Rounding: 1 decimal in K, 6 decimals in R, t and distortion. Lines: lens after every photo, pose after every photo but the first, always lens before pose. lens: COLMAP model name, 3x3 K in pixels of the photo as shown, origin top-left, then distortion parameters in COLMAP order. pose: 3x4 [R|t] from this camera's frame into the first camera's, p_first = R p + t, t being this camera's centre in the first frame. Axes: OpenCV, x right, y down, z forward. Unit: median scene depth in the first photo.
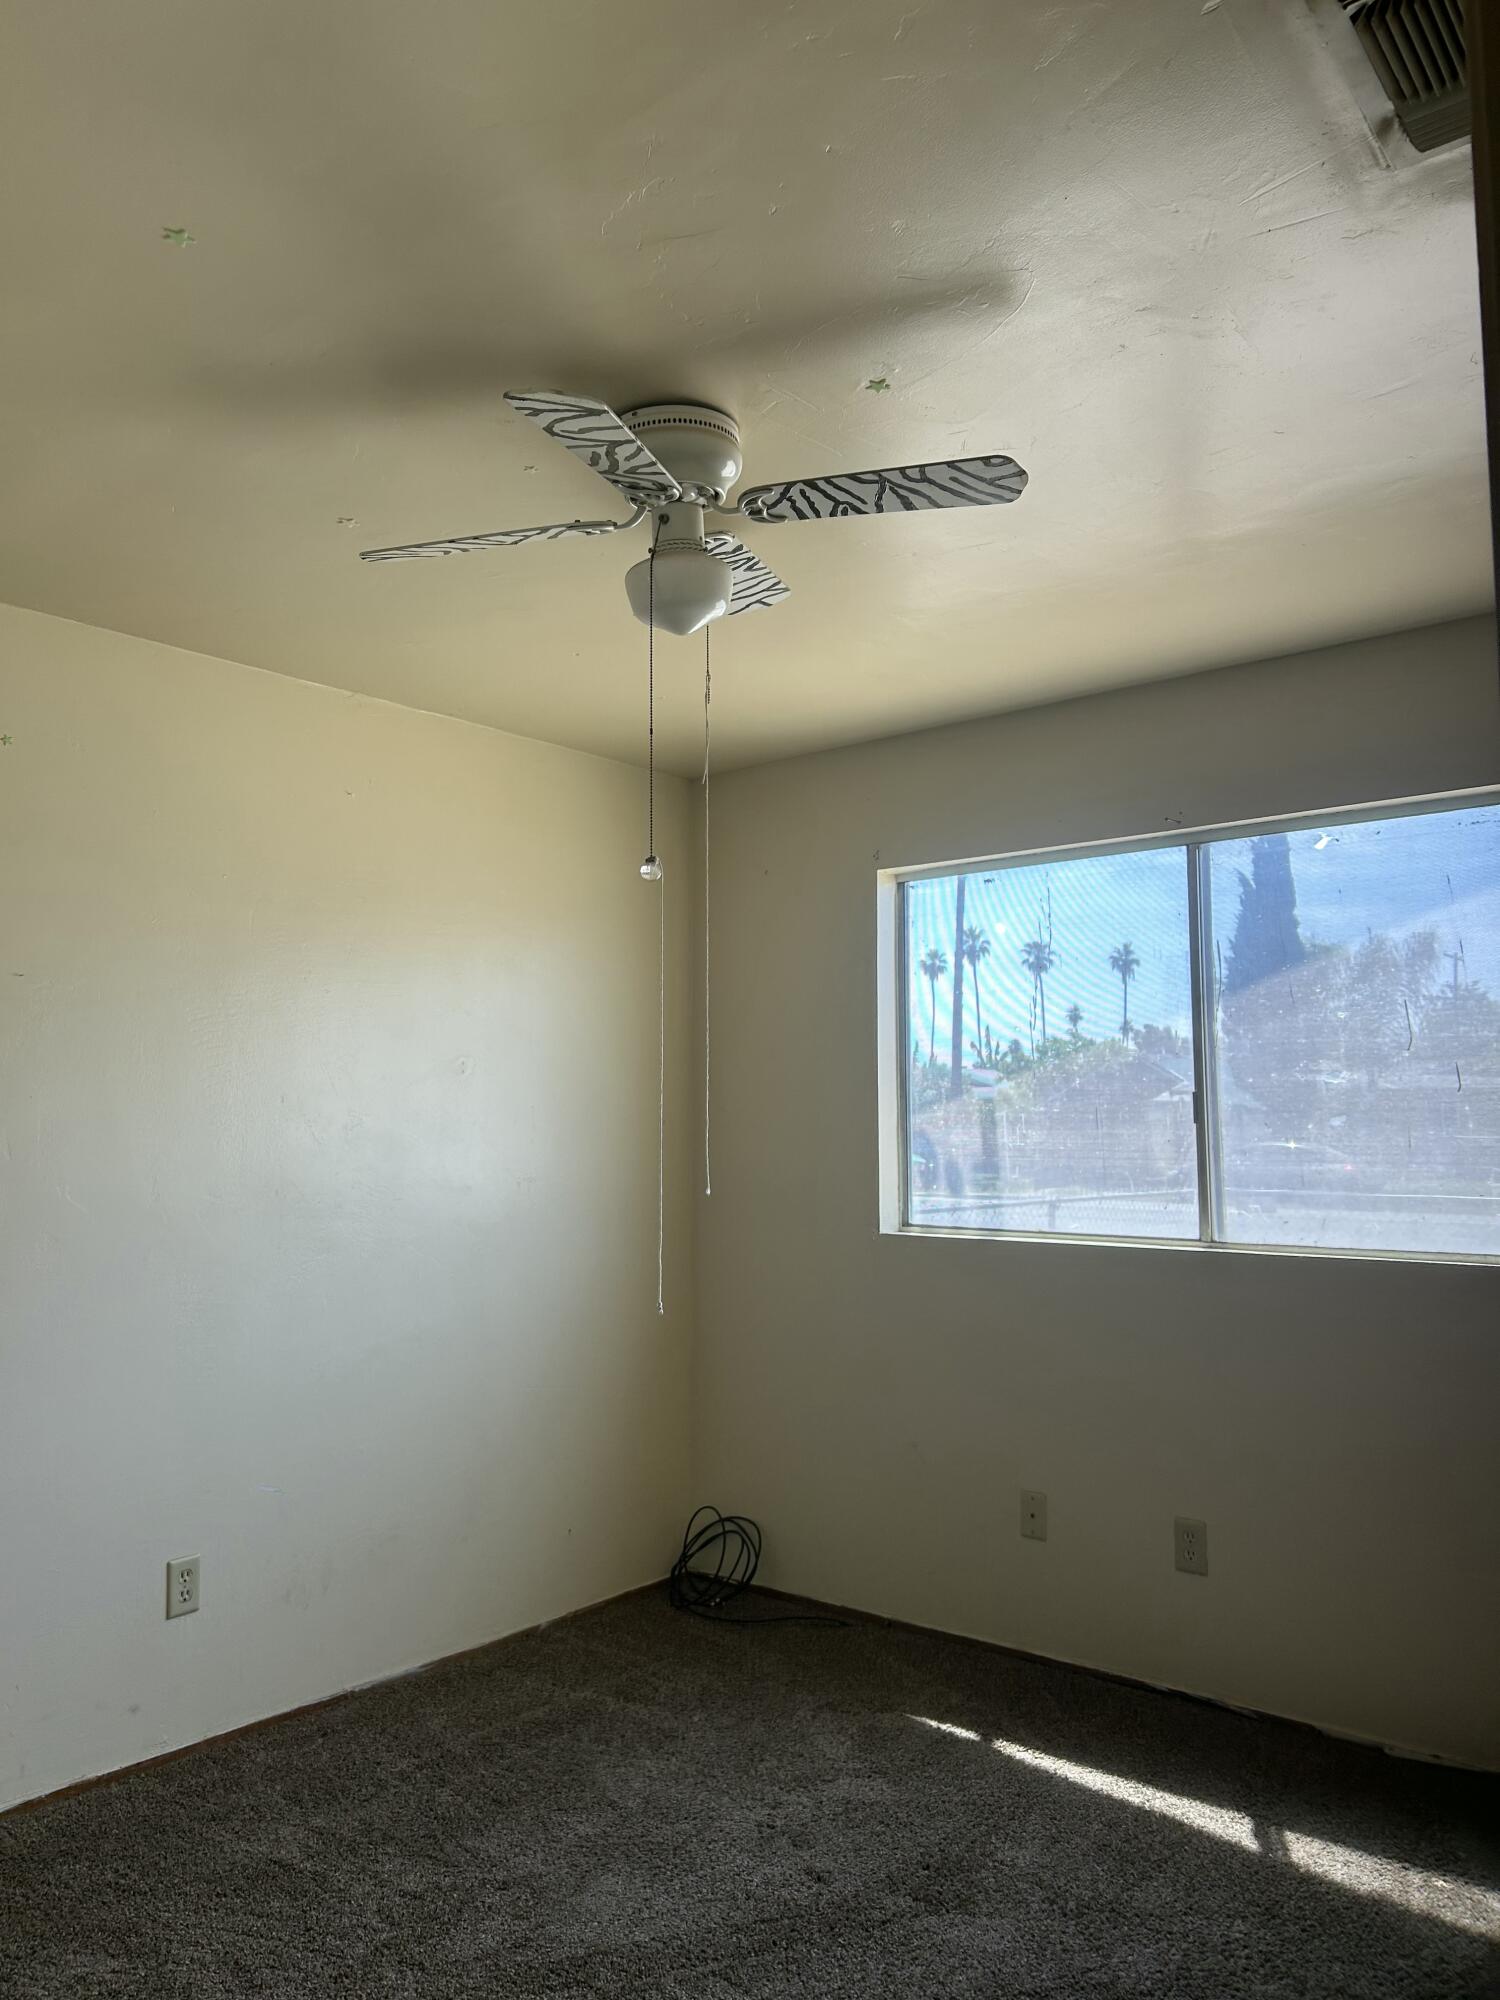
lens RADIAL K [[1523.3, 0, 792.9], [0, 1523.3, 996.1], [0, 0, 1]] dist [0.023978, -0.002263]
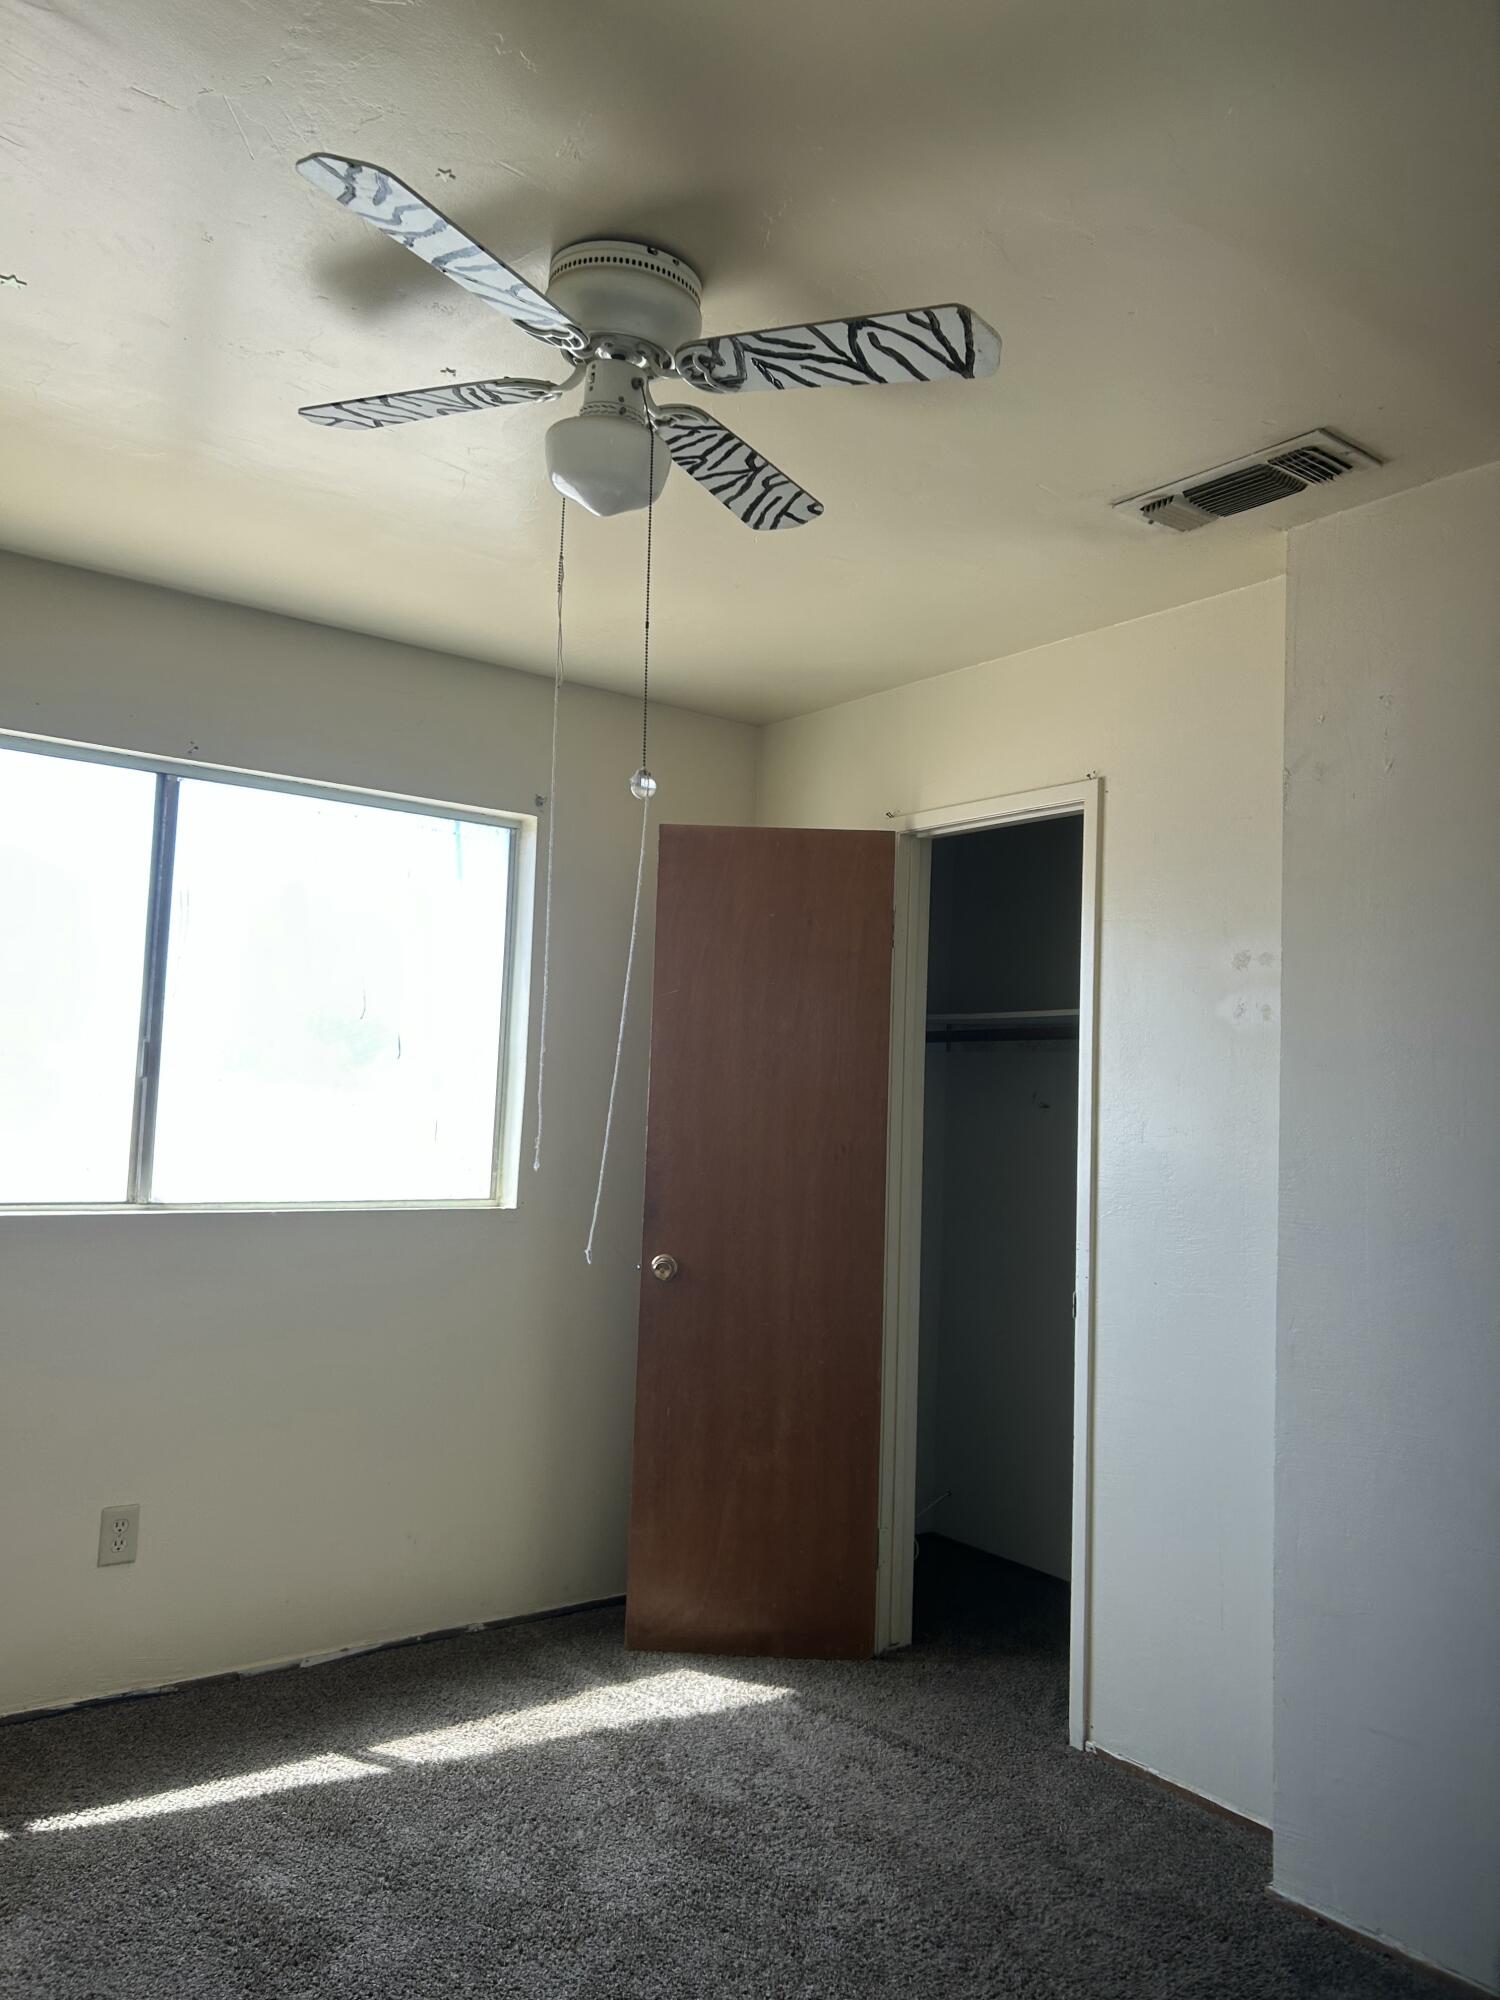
lens RADIAL K [[1482.5, 0, 754.3], [0, 1482.5, 987.7], [0, 0, 1]] dist [0.044901, -0.049243]
pose [[0.237644, 0.090094, 0.967165, -0.572925], [-0.120309, 0.990753, -0.062730, 0.046898], [-0.963873, -0.101451, 0.246285, 0.466969]]
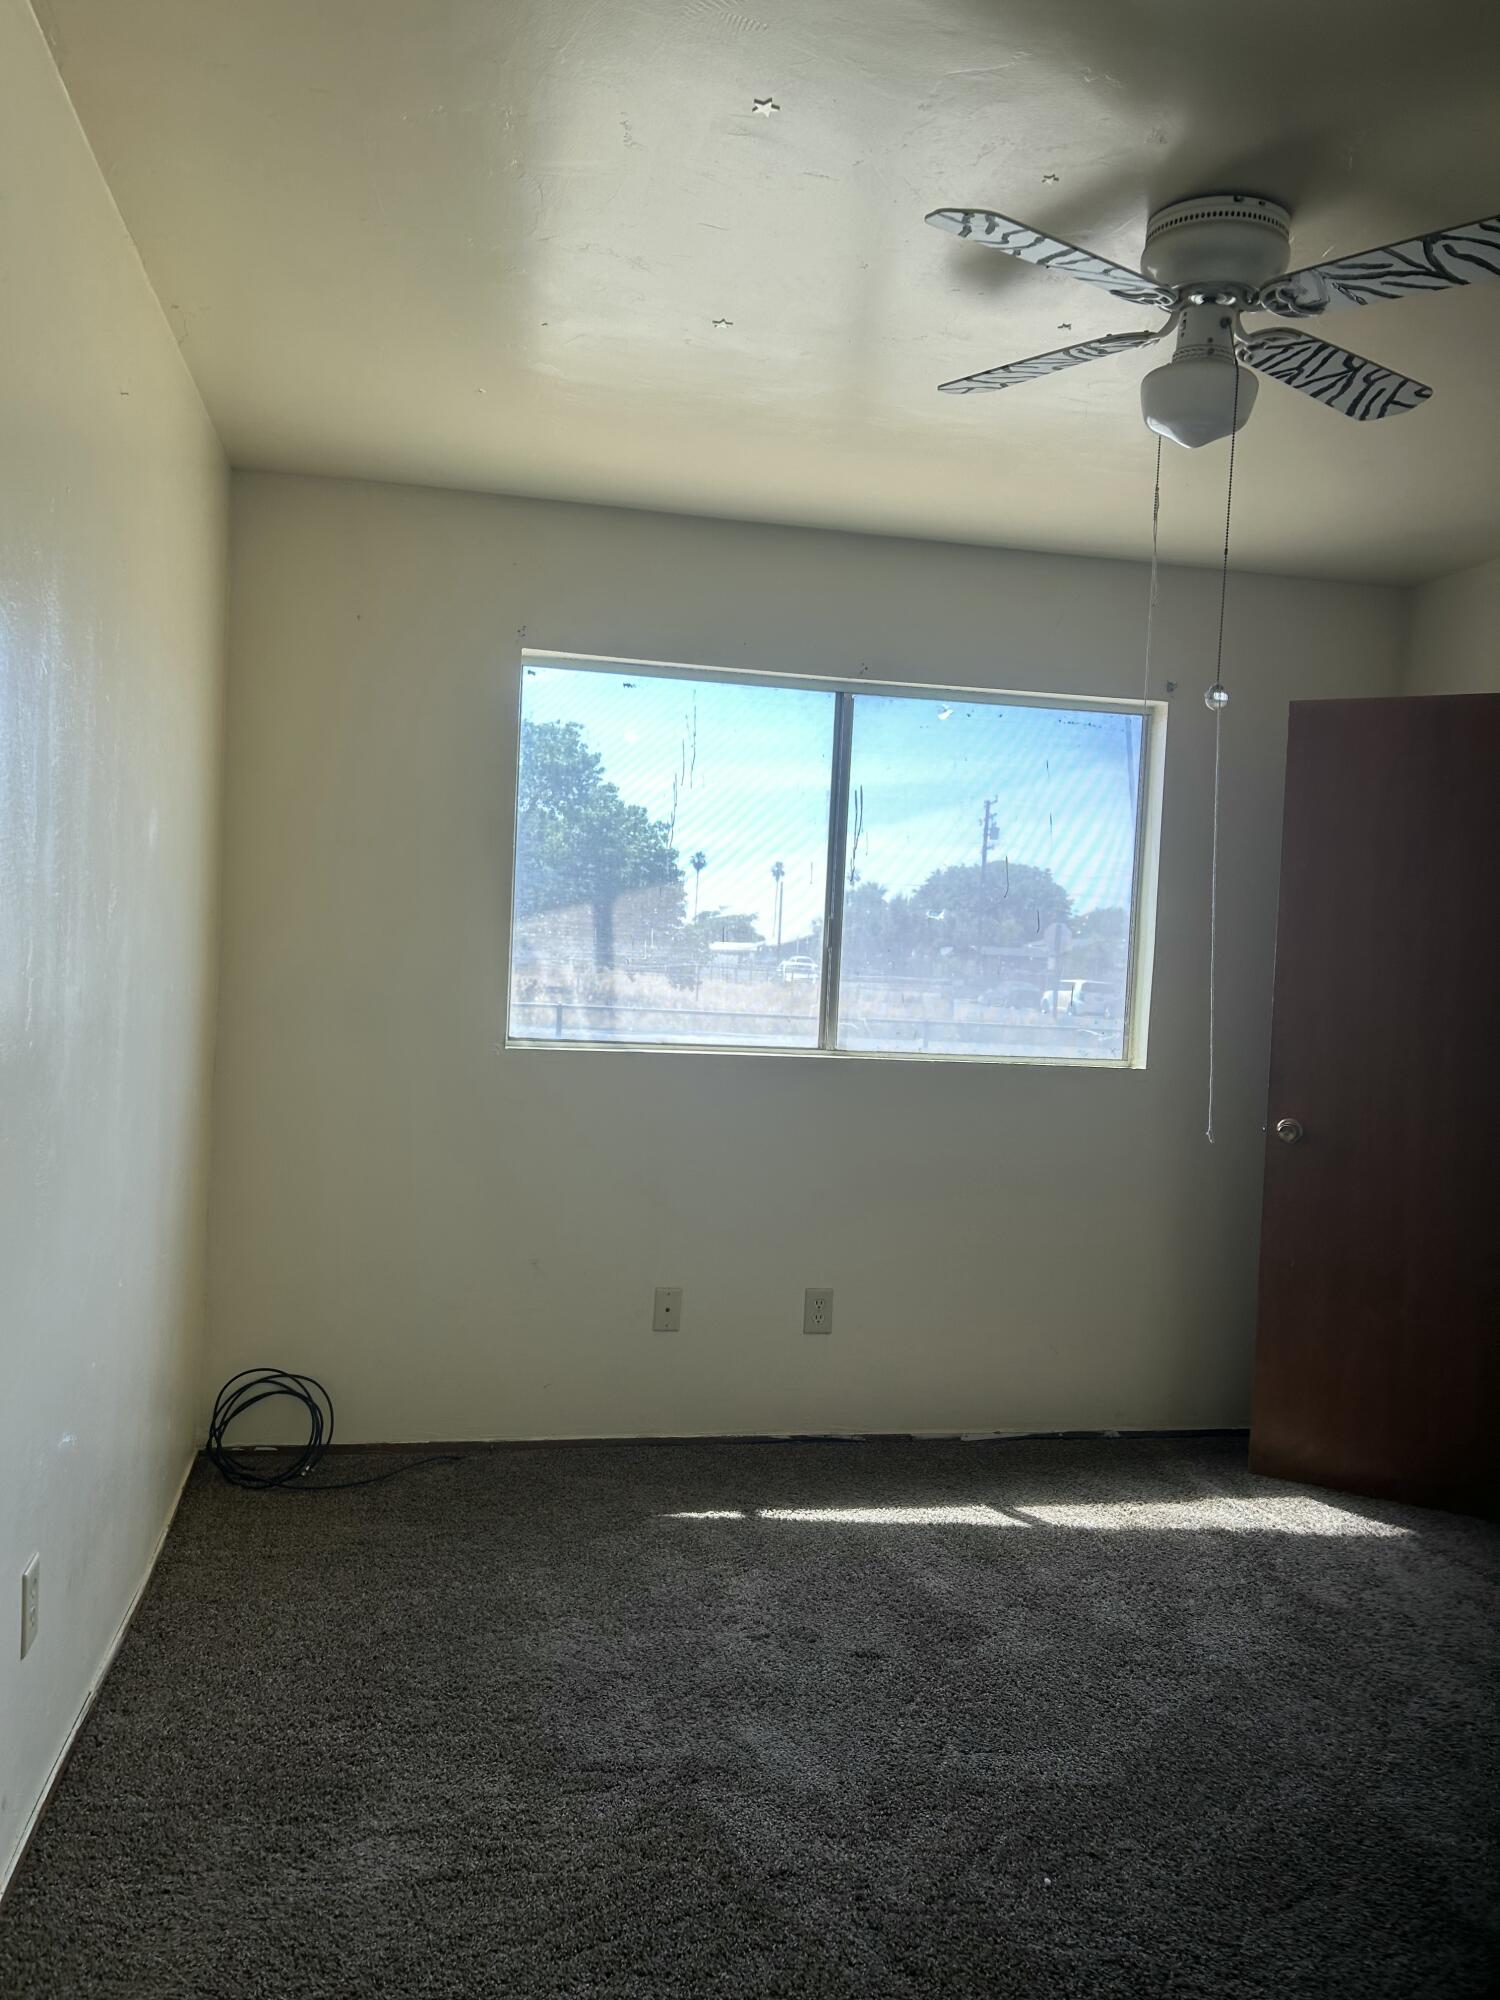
lens RADIAL K [[1482.5, 0, 754.3], [0, 1482.5, 987.7], [0, 0, 1]] dist [0.044901, -0.049243]
pose [[0.630890, 0.015738, 0.775713, -0.671692], [-0.114296, 0.990772, 0.072856, 0.044353], [-0.767407, -0.134625, 0.626867, 0.387981]]
